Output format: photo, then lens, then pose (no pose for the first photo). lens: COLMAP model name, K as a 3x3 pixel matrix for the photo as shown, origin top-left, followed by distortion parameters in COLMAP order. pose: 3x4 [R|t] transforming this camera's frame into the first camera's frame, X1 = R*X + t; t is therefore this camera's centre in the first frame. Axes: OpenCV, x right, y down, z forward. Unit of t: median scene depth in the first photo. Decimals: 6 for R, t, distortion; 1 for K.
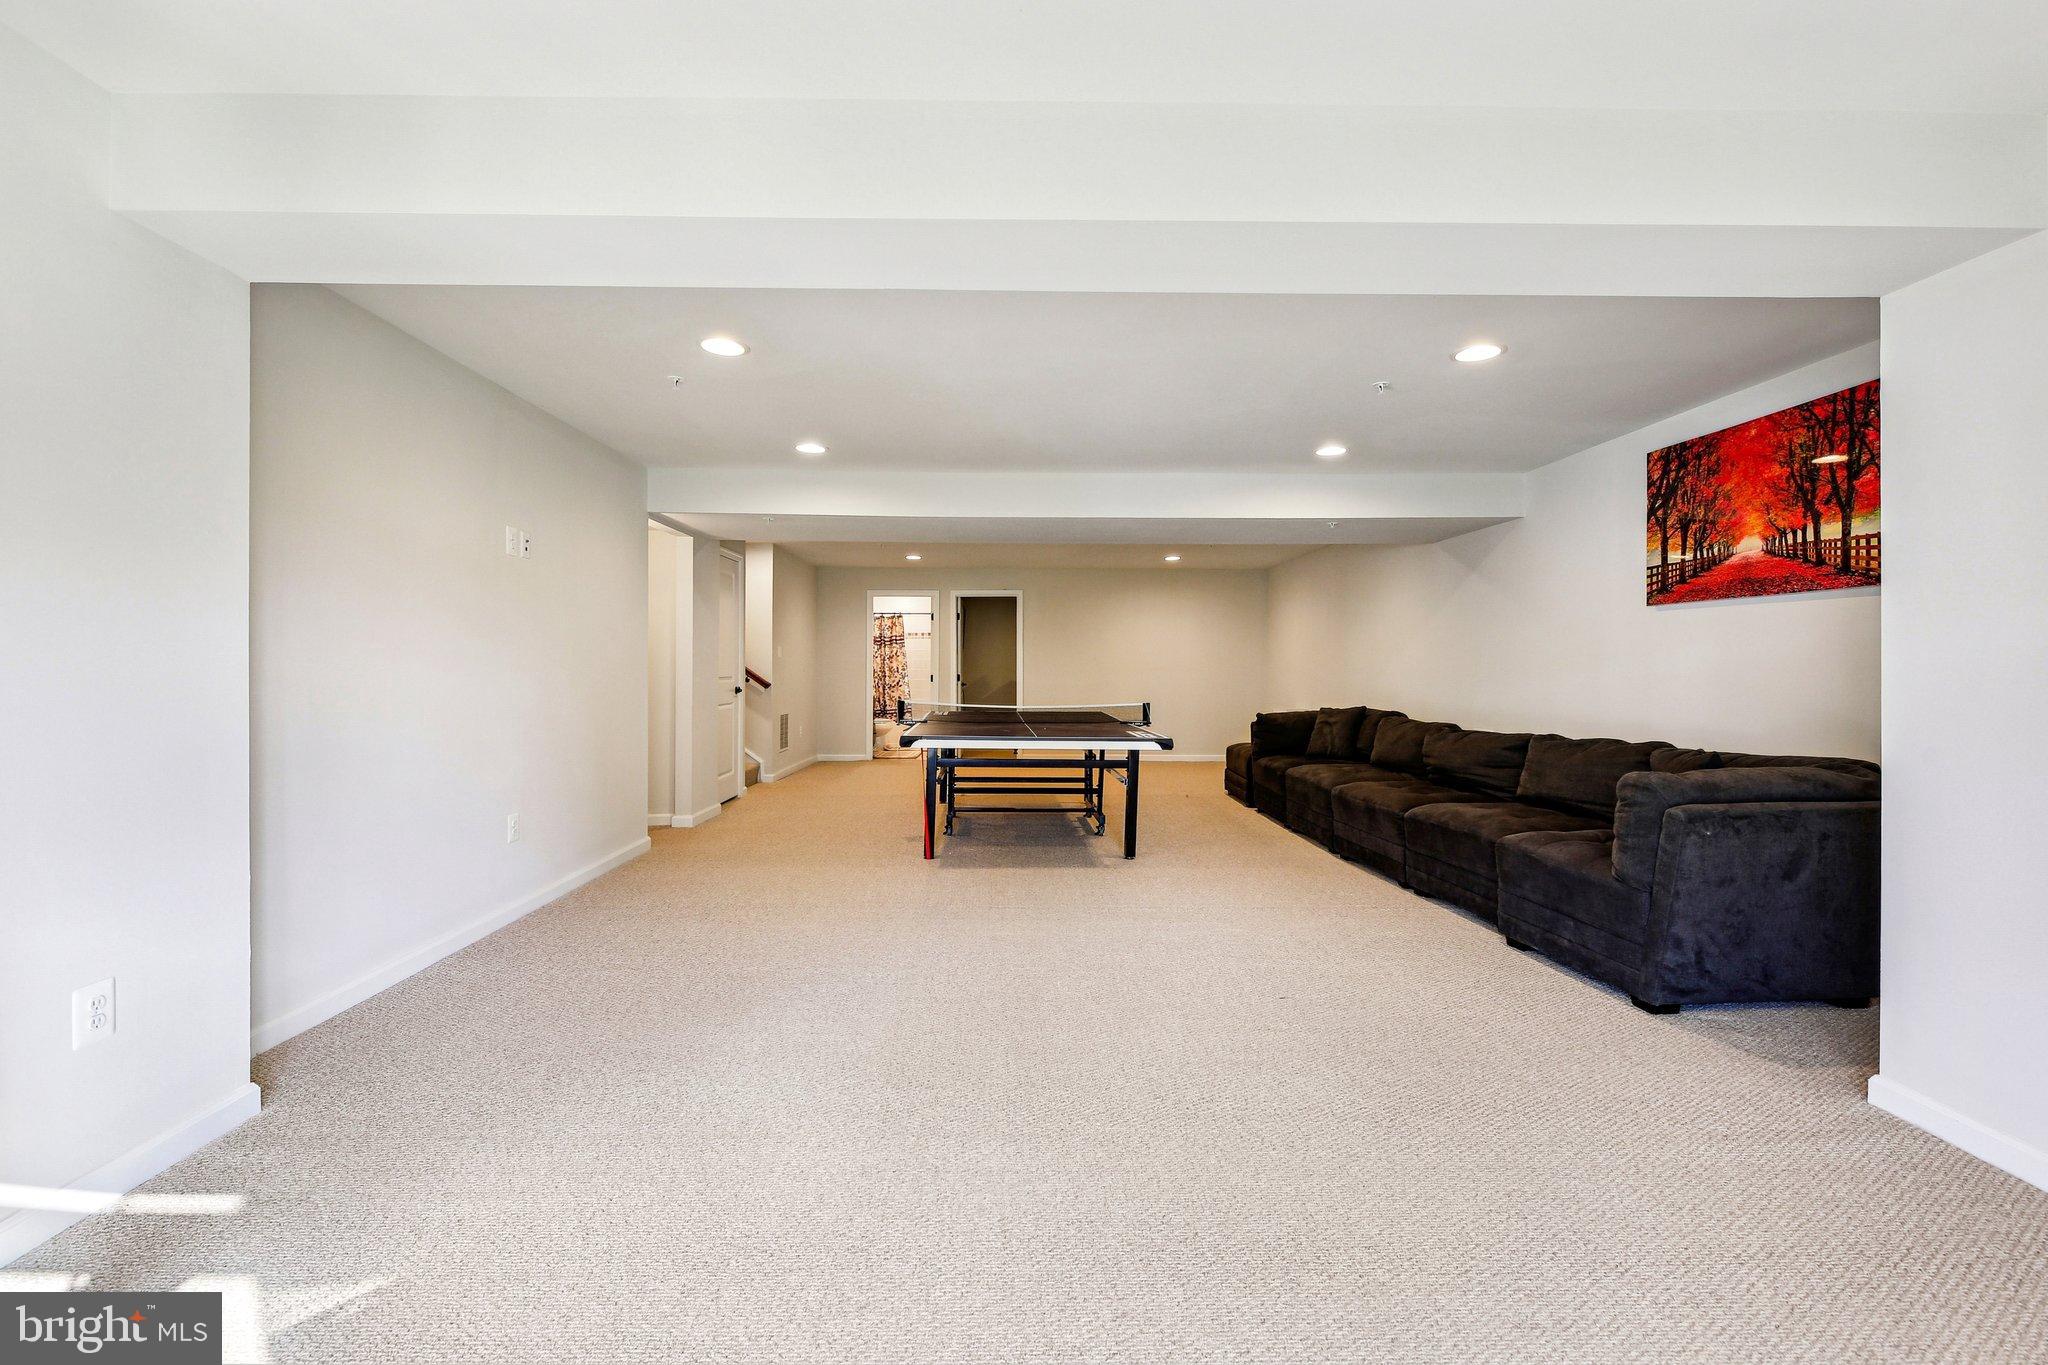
lens RADIAL K [[883.9, 0, 1021.1], [0, 883.9, 678.5], [0, 0, 1]] dist [-0.004274, -0.000534]
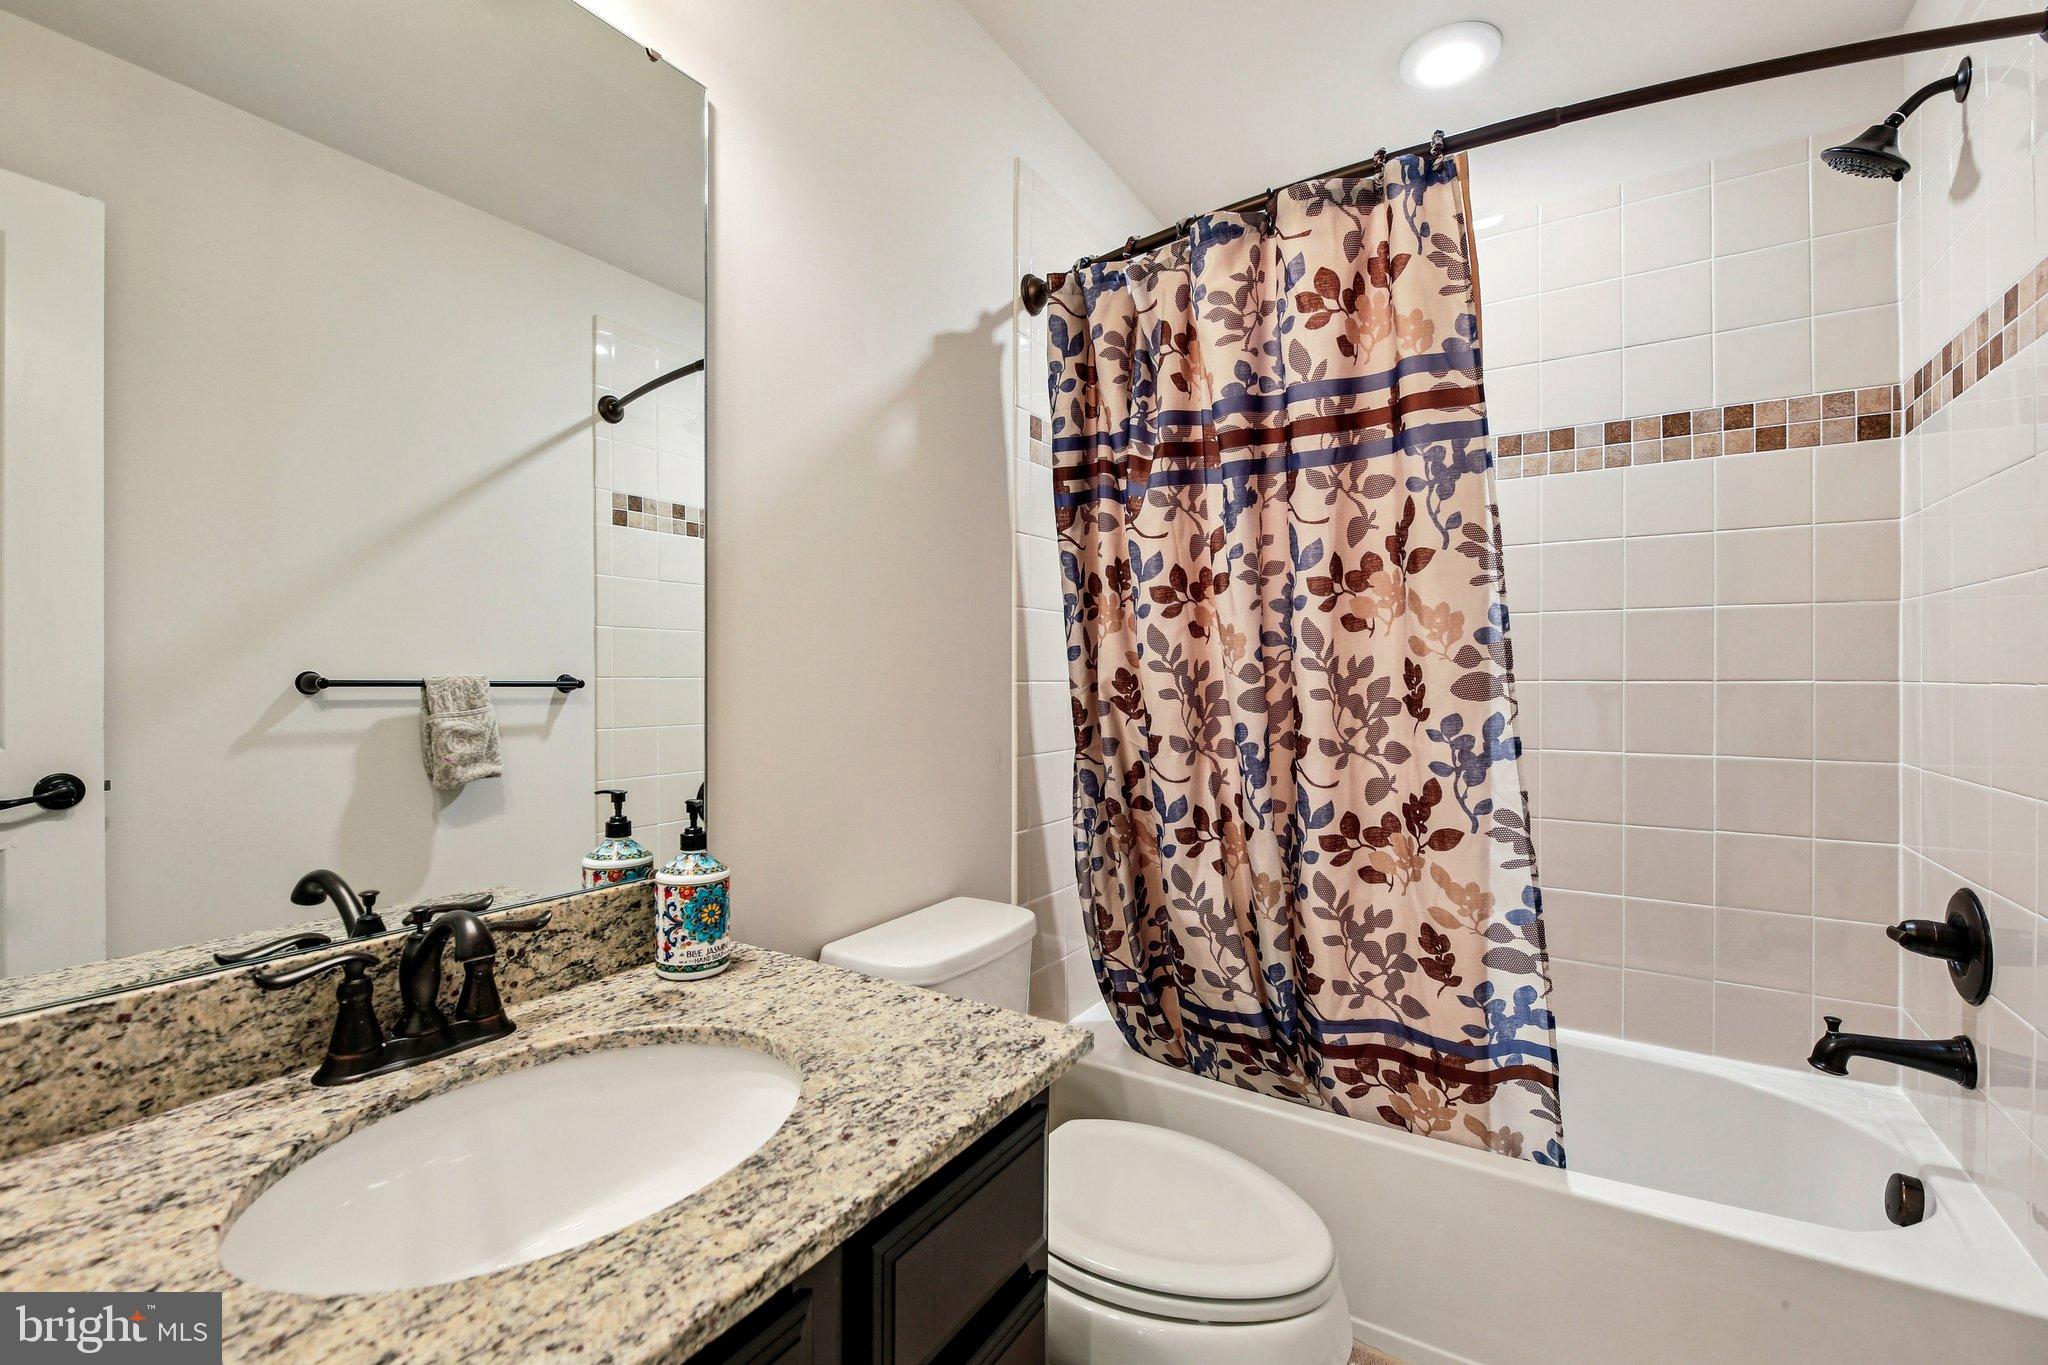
lens RADIAL K [[883.9, 0, 1026.2], [0, 883.9, 679.4], [0, 0, 1]] dist [-0.004274, -0.000534]
pose [[0.841699, -0.002800, -0.539939, -0.121767], [0.000151, 0.999988, -0.004951, -0.010726], [0.539947, 0.004086, 0.841689, 0.885962]]
